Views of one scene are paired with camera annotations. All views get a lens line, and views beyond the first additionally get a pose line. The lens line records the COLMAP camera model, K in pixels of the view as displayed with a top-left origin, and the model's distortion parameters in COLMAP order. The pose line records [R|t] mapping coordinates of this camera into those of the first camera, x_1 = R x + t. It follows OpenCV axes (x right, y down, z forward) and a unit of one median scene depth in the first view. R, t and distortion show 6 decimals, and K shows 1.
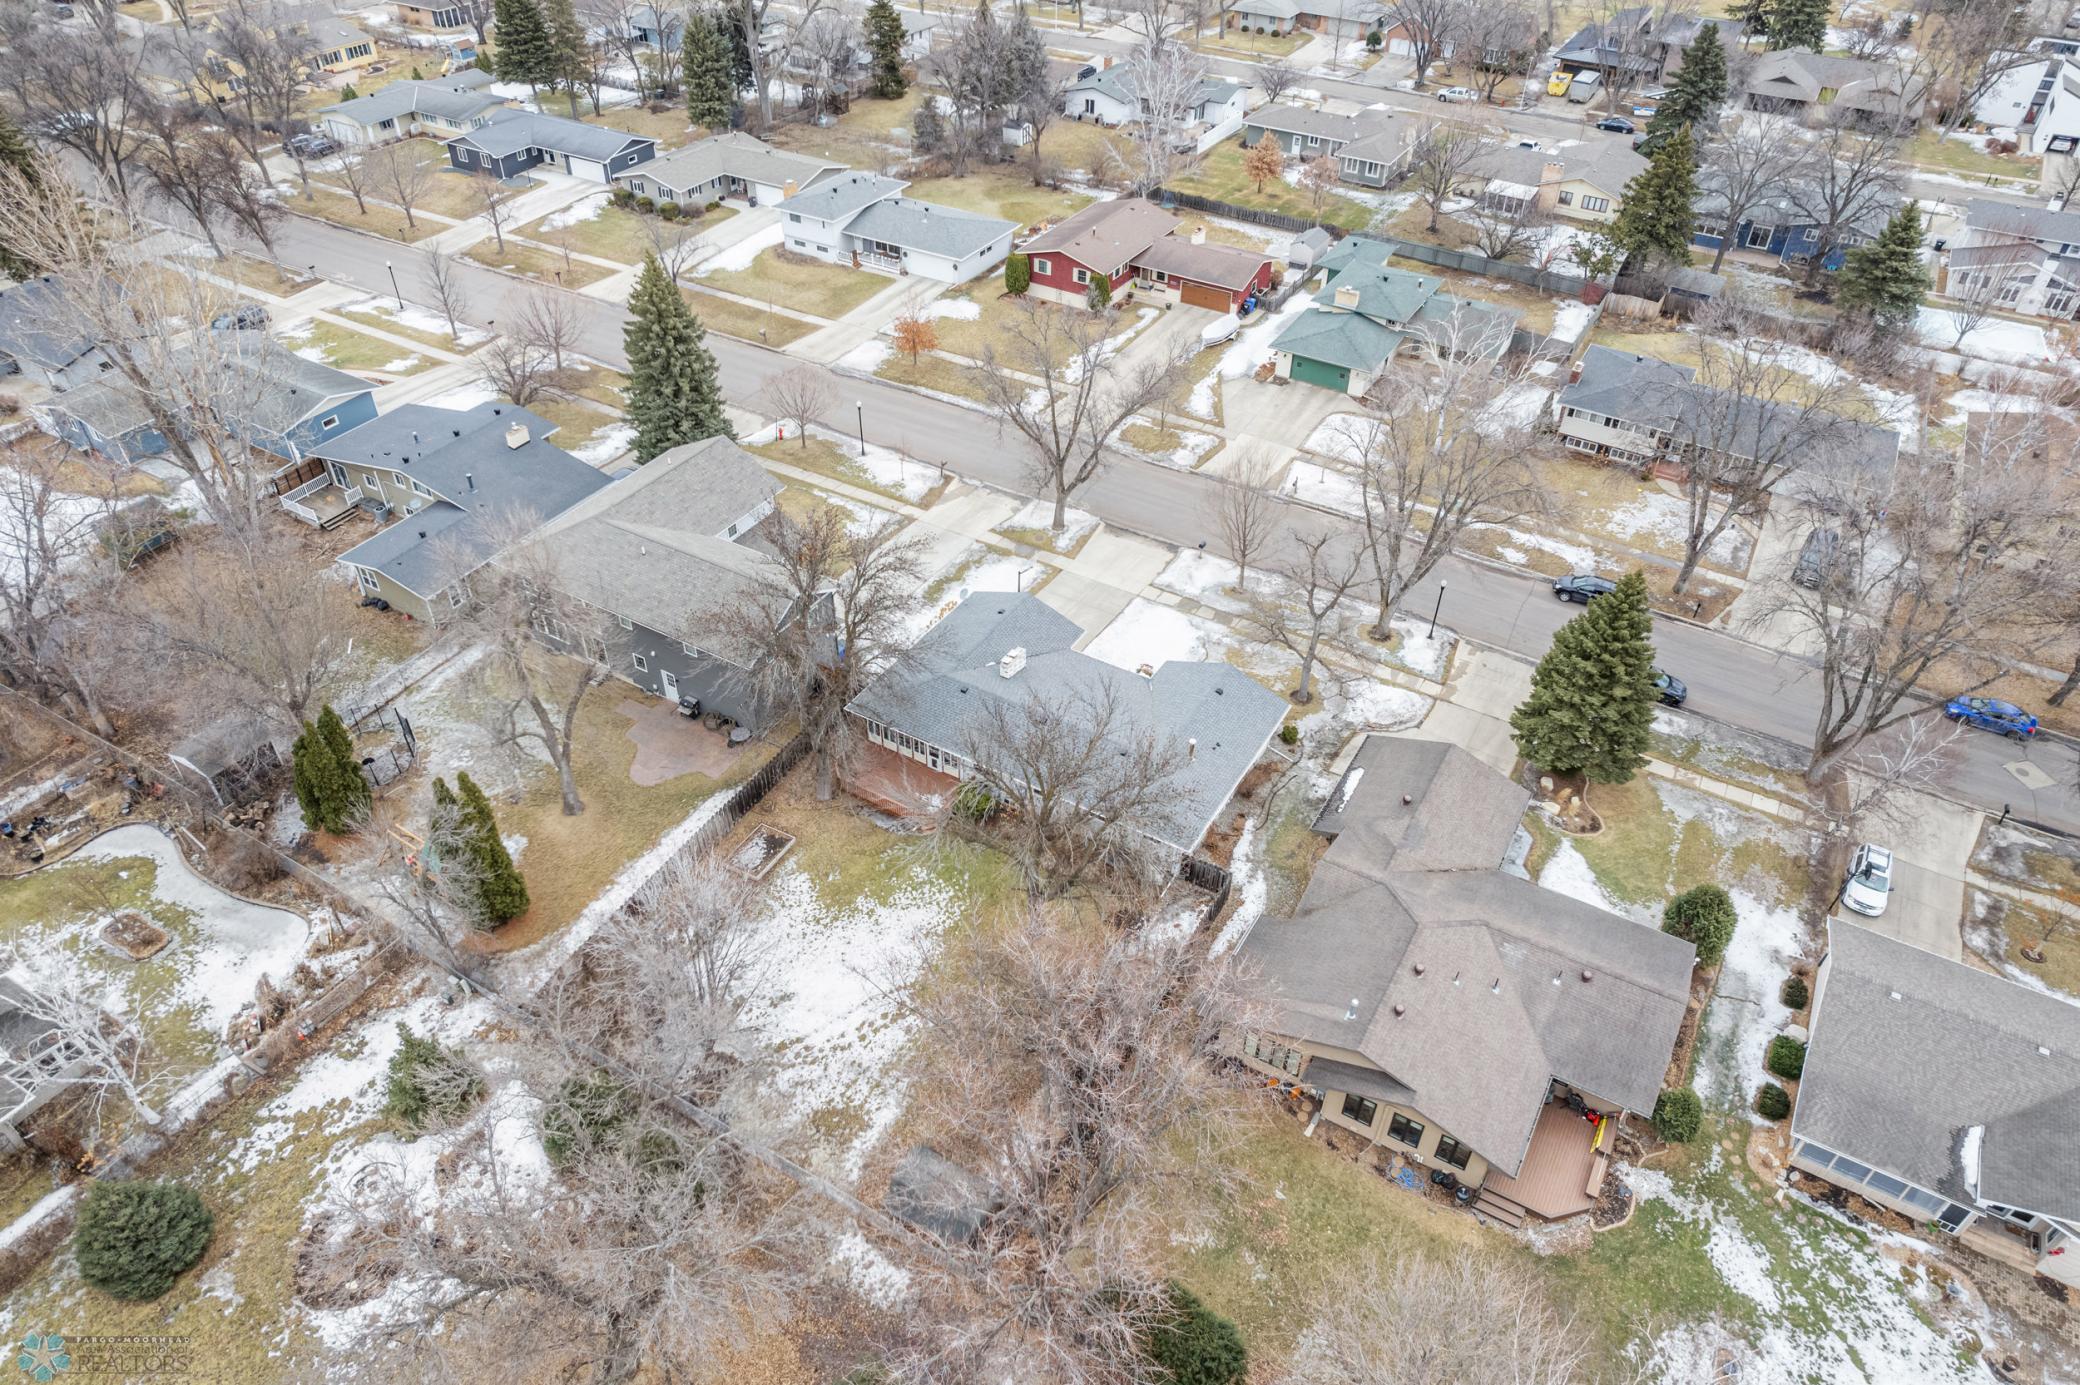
lens RADIAL K [[1338.5, 0, 1051.0], [0, 1338.5, 689.4], [0, 0, 1]] dist [-0.070398, 0.065637]
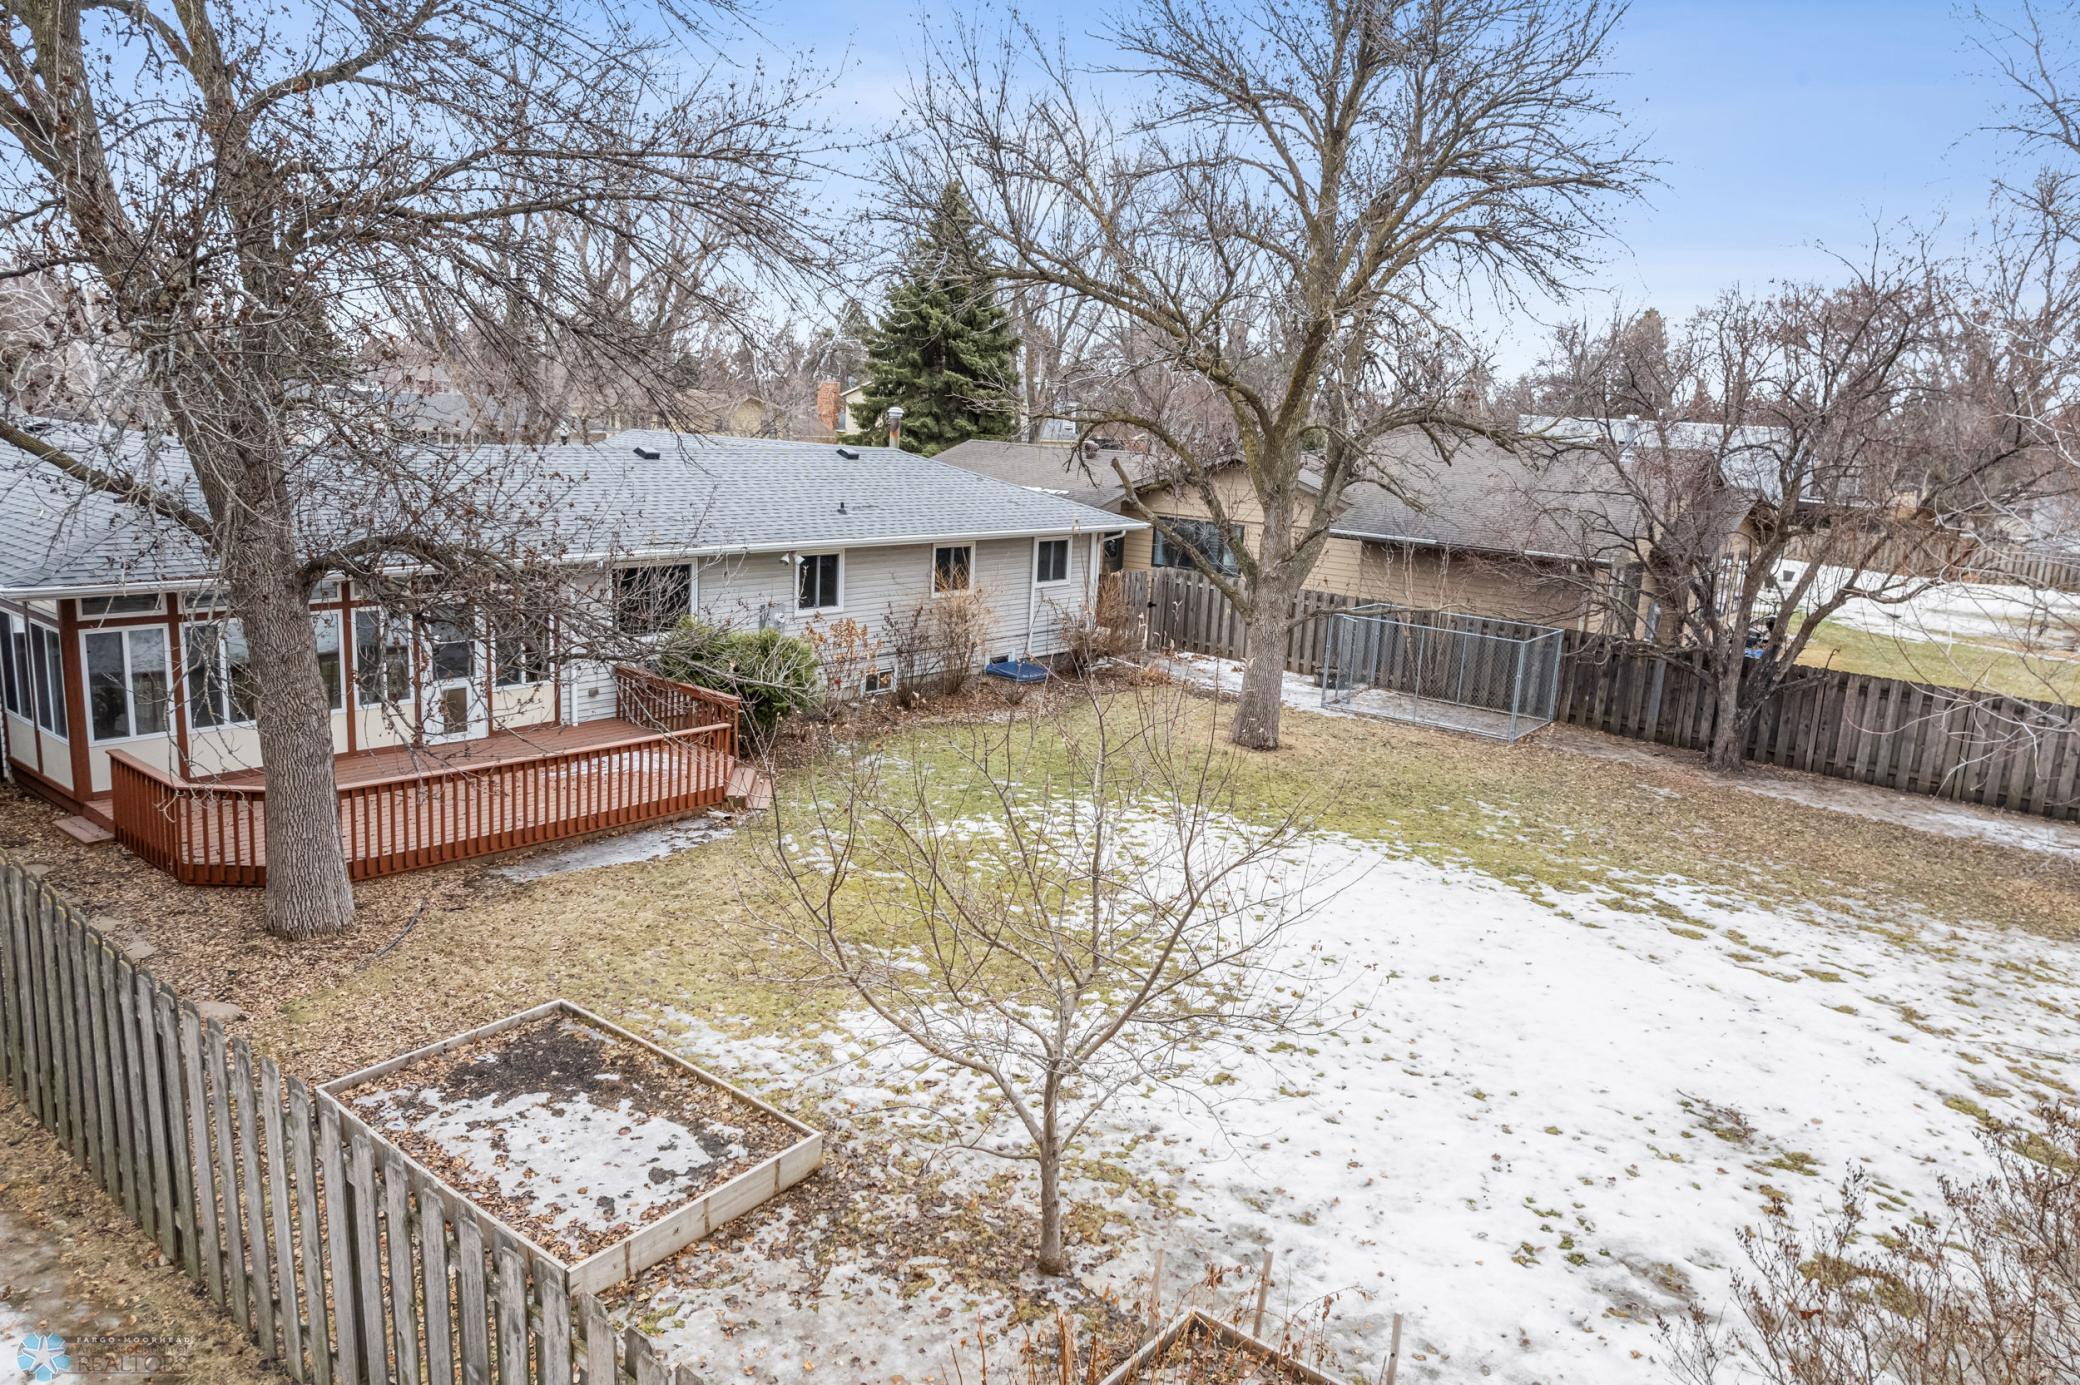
lens RADIAL K [[1400.5, 0, 1040.0], [0, 1400.5, 692.5], [0, 0, 1]] dist [-0.033075, 0.001724]
pose [[0.147171, -0.206672, 0.967278, -0.218203], [0.591200, 0.802397, 0.081492, 0.064865], [-0.792983, 0.559862, 0.240275, 0.567751]]
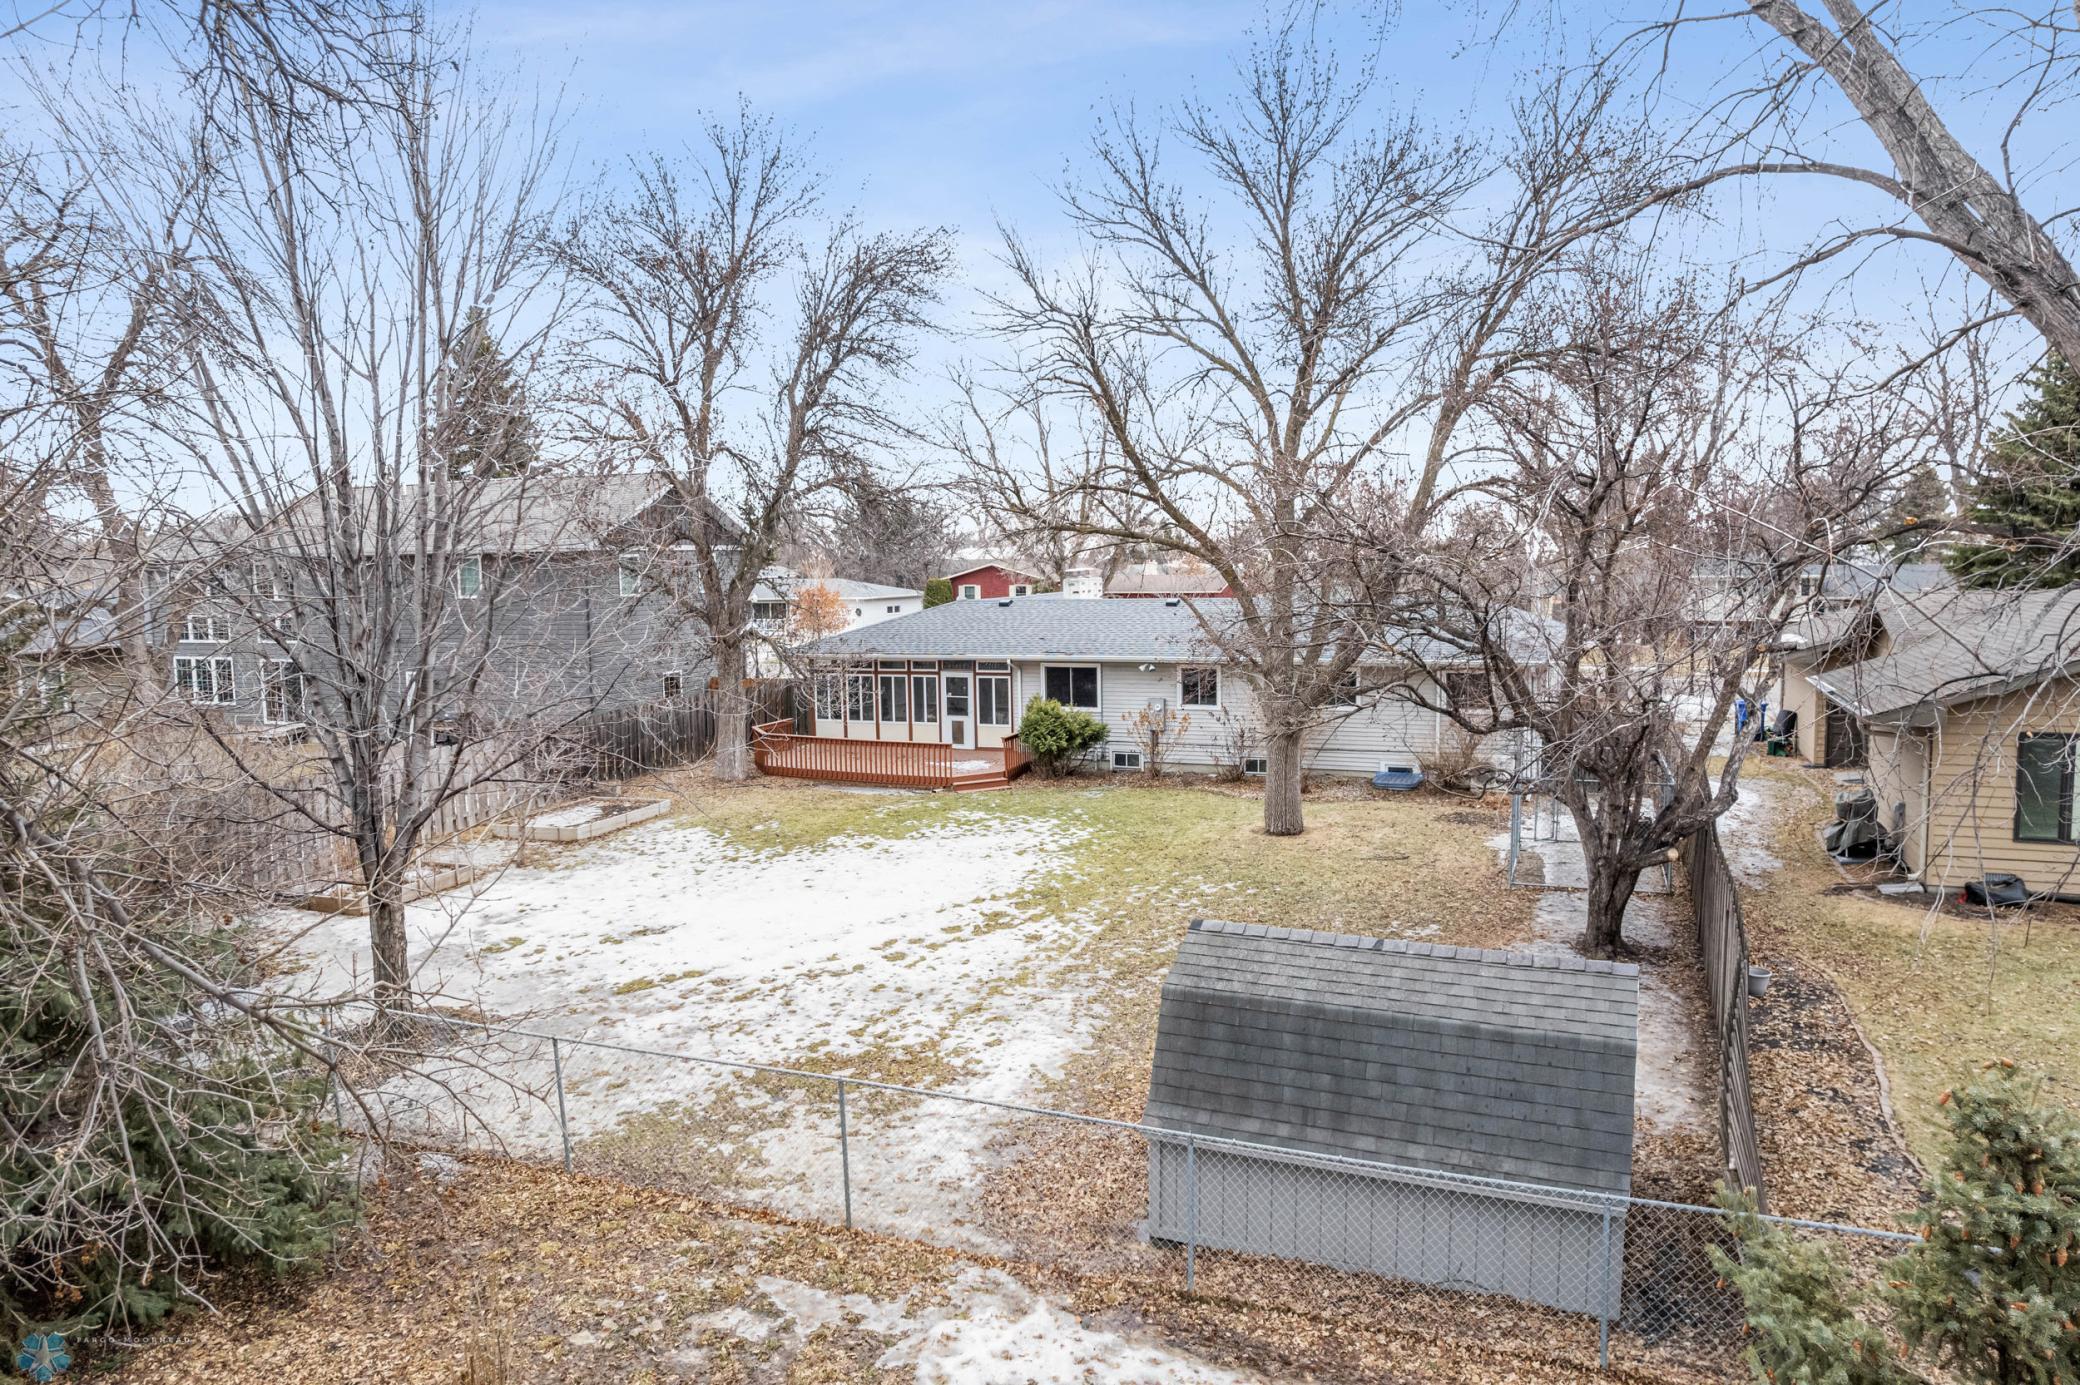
lens RADIAL K [[1400.5, 0, 1040.0], [0, 1400.5, 692.5], [0, 0, 1]] dist [-0.033075, 0.001724]
pose [[0.990777, -0.052401, 0.124959, -0.081036], [0.113219, 0.826812, -0.550966, 0.220785], [-0.074447, 0.560032, 0.825119, 0.380320]]
